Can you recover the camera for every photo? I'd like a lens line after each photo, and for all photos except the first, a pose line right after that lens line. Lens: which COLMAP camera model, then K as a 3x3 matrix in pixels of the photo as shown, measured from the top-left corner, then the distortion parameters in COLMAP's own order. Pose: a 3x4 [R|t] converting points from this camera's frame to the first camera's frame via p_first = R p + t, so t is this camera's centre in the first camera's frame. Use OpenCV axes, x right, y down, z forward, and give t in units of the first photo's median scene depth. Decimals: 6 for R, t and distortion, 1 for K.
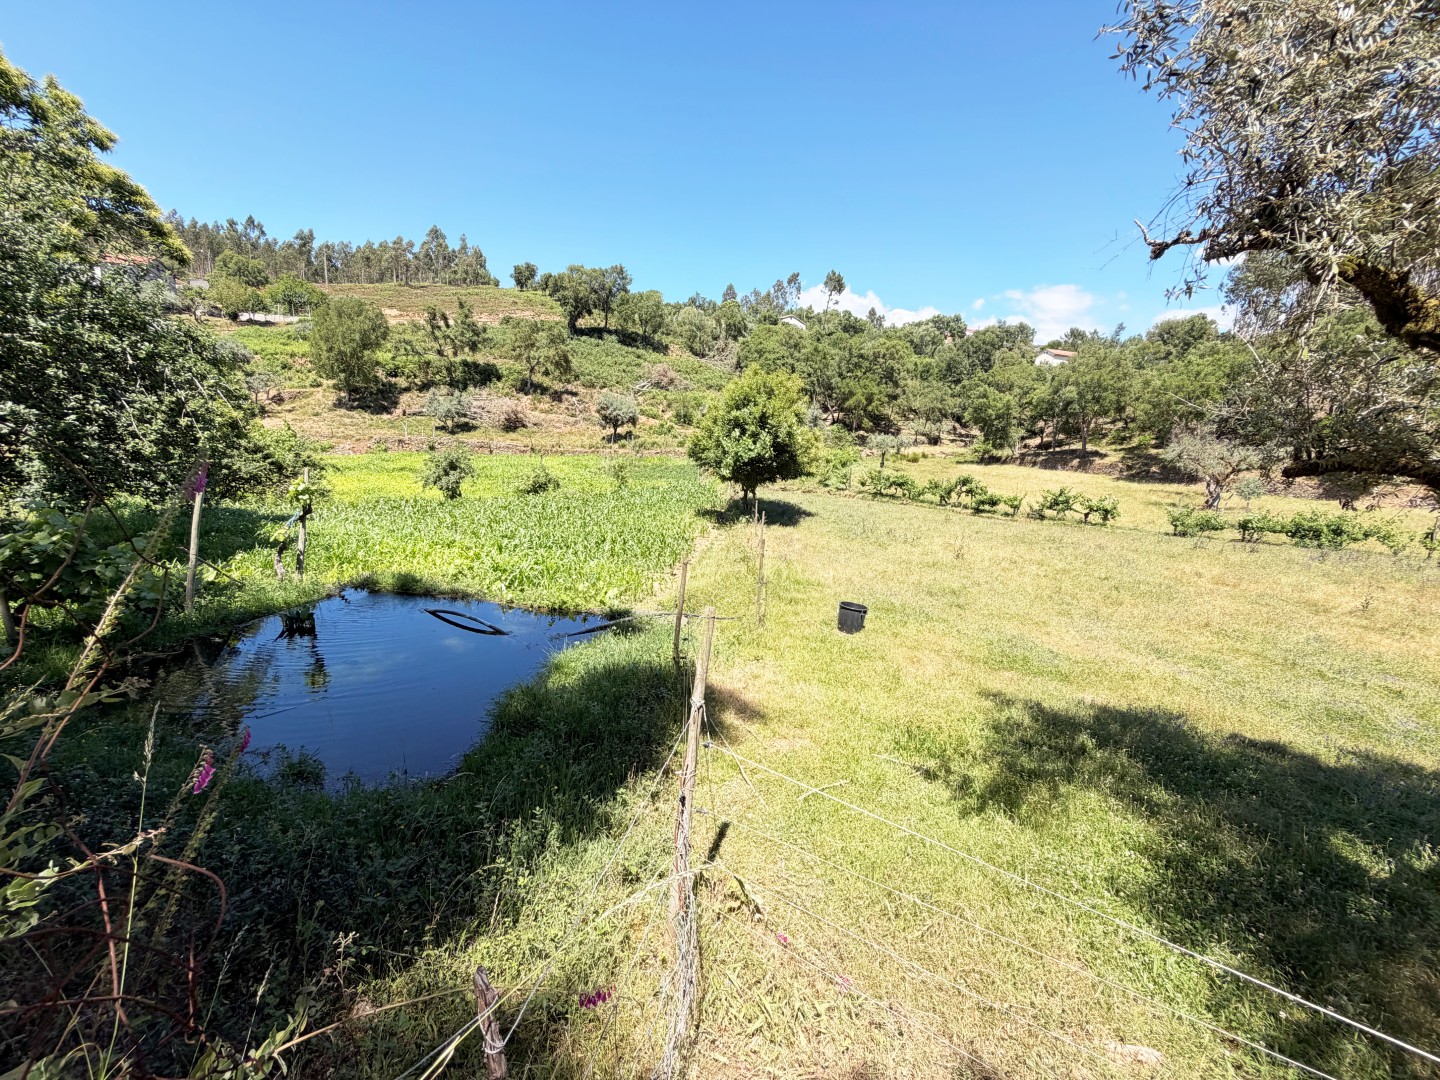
lens RADIAL K [[575.7, 0, 711.5], [0, 575.7, 526.8], [0, 0, 1]] dist [-0.000084, 0.000770]
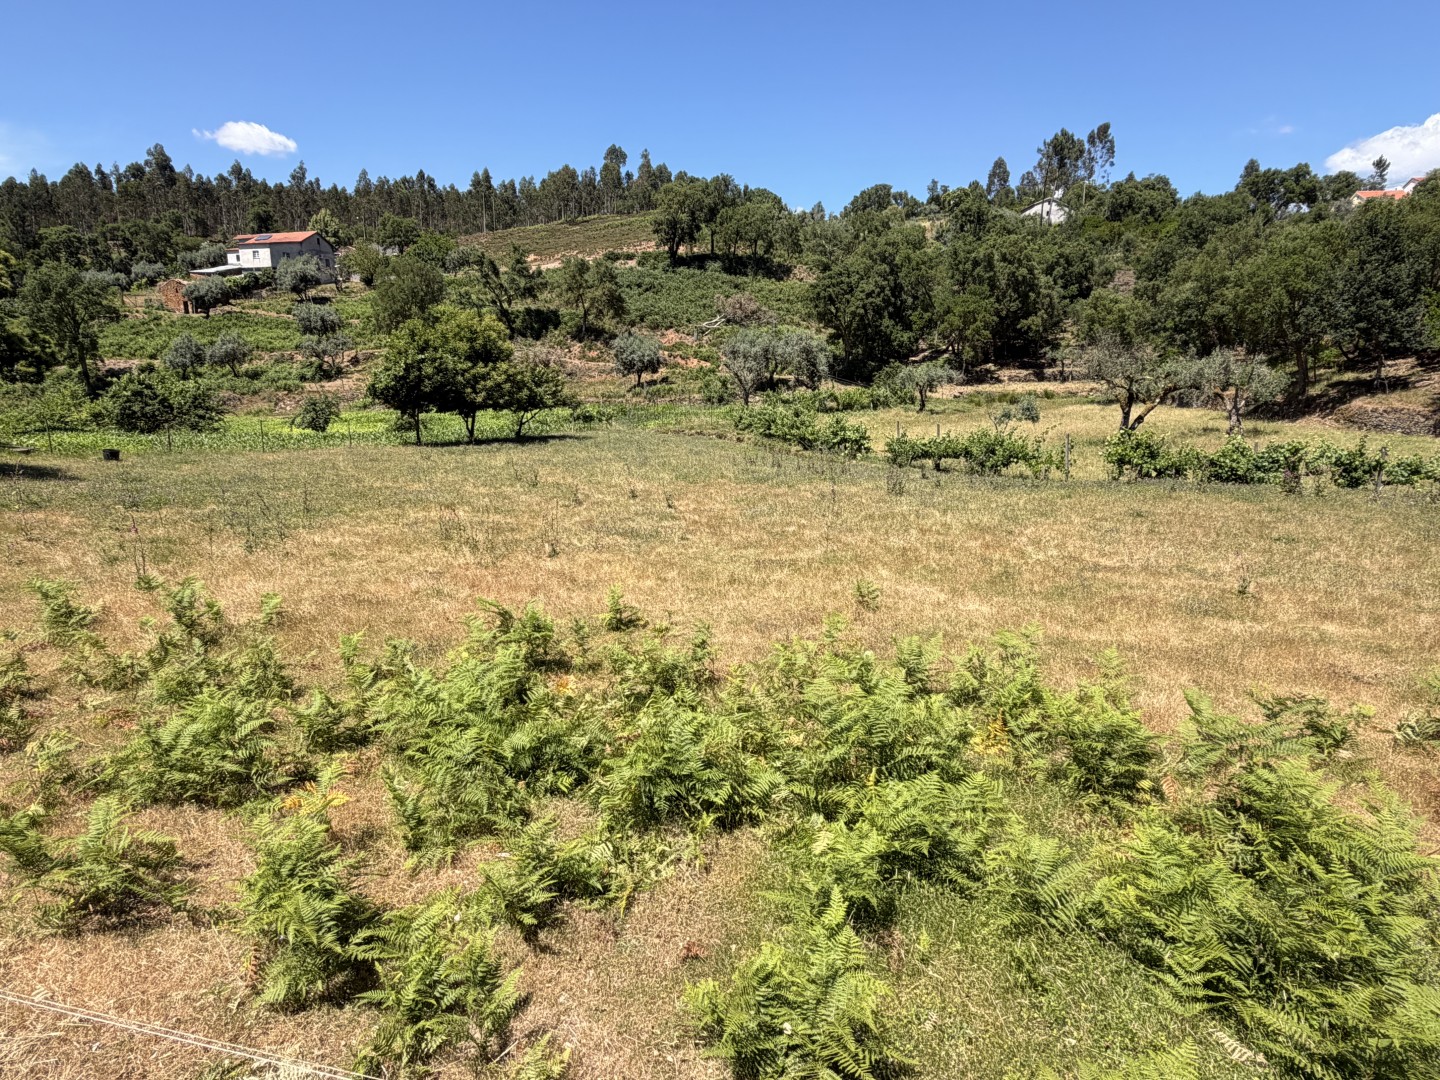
lens RADIAL K [[830.3, 0, 721.4], [0, 830.3, 544.5], [0, 0, 1]] dist [0.004303, -0.002620]
pose [[0.915148, 0.037245, -0.401394, 0.331717], [-0.028073, 0.999194, 0.028710, 0.034791], [0.402140, -0.015005, 0.915455, -0.083428]]
